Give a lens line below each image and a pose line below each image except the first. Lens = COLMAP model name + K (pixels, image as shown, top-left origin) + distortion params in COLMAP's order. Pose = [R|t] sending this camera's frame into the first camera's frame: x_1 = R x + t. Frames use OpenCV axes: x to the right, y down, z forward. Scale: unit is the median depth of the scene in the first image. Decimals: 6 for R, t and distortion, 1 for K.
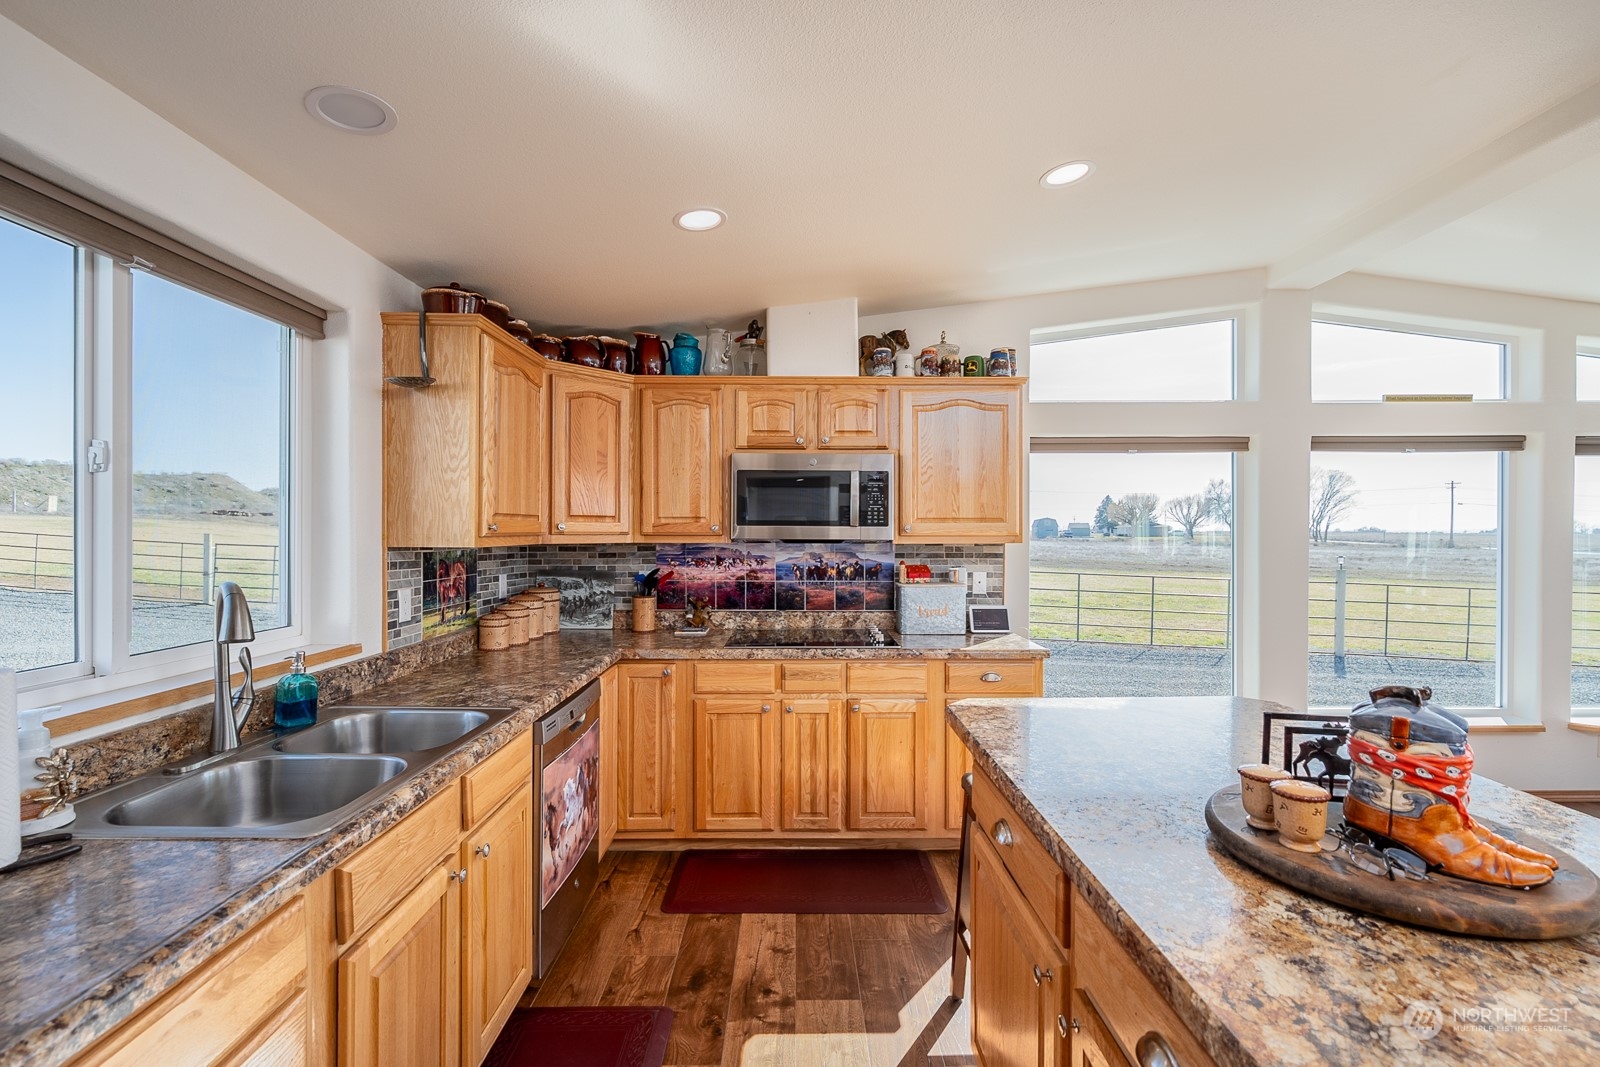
lens RADIAL K [[694.5, 0, 800.1], [0, 694.5, 530.0], [0, 0, 1]] dist [0.001121, 0.000055]
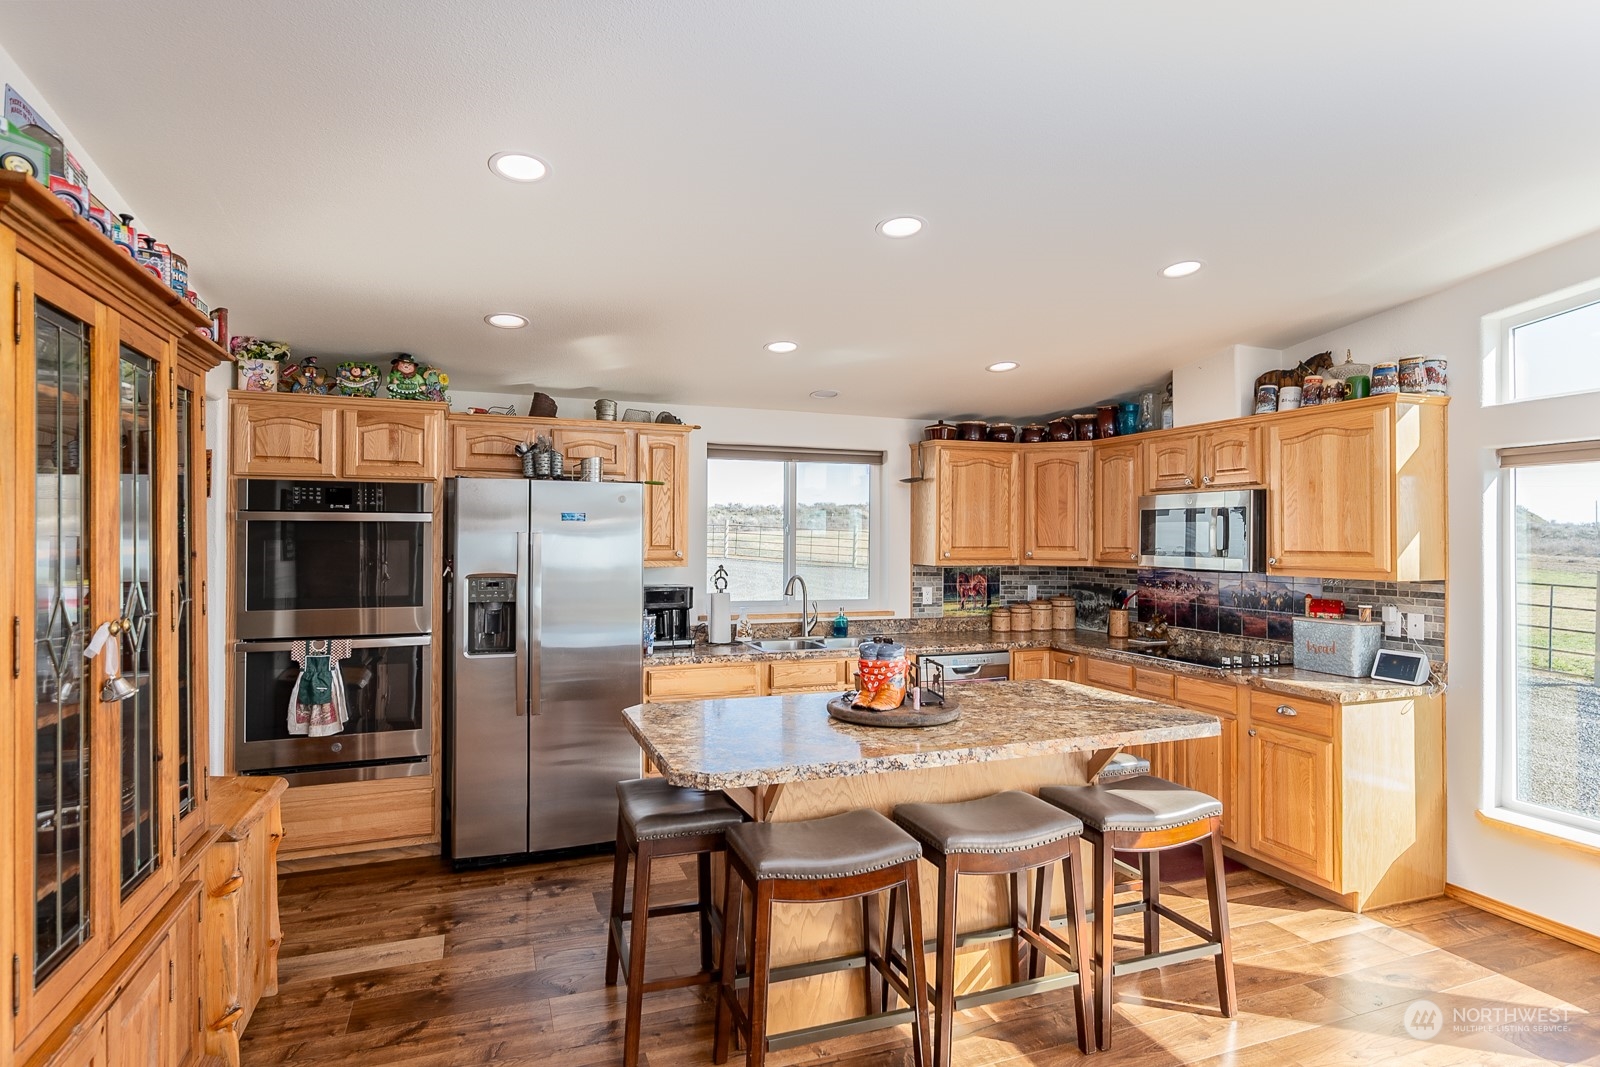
lens RADIAL K [[836.8, 0, 798.8], [0, 836.8, 535.3], [0, 0, 1]] dist [-0.000383, -0.000106]
pose [[0.345711, -0.003522, -0.938334, 1.057991], [-0.003123, 0.999983, -0.004903, -0.031436], [0.938336, 0.004625, 0.345695, -0.079217]]
